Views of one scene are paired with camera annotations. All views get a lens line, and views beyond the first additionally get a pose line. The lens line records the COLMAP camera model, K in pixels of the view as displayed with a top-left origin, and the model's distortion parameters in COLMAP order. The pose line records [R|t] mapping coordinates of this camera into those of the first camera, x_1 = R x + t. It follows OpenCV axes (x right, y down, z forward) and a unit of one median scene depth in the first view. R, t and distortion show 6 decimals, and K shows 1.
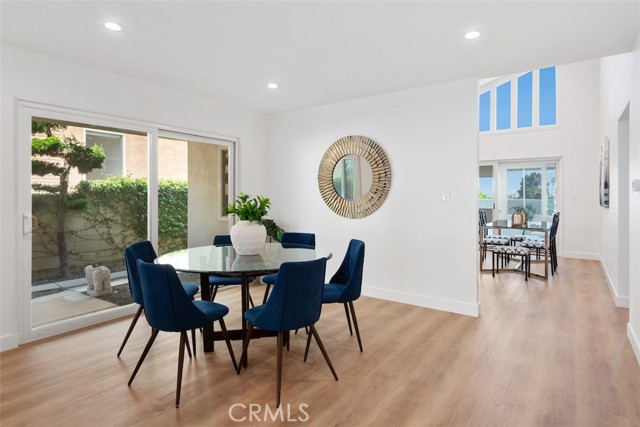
lens RADIAL K [[362.3, 0, 318.1], [0, 362.3, 198.1], [0, 0, 1]] dist [0.022019, -0.000592]
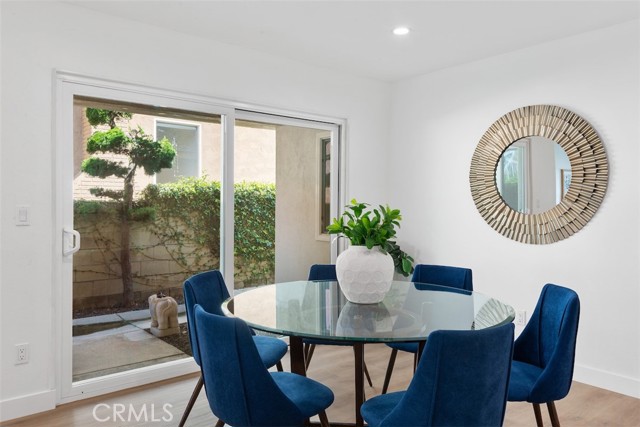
lens RADIAL K [[474.4, 0, 320.0], [0, 474.4, 213.5], [0, 0, 1]] dist [0.002885, 0.001309]
pose [[0.966989, 0.010713, -0.254593, -0.040494], [-0.007540, 0.999881, 0.013436, -0.001400], [0.254707, -0.011073, 0.966955, 0.137219]]
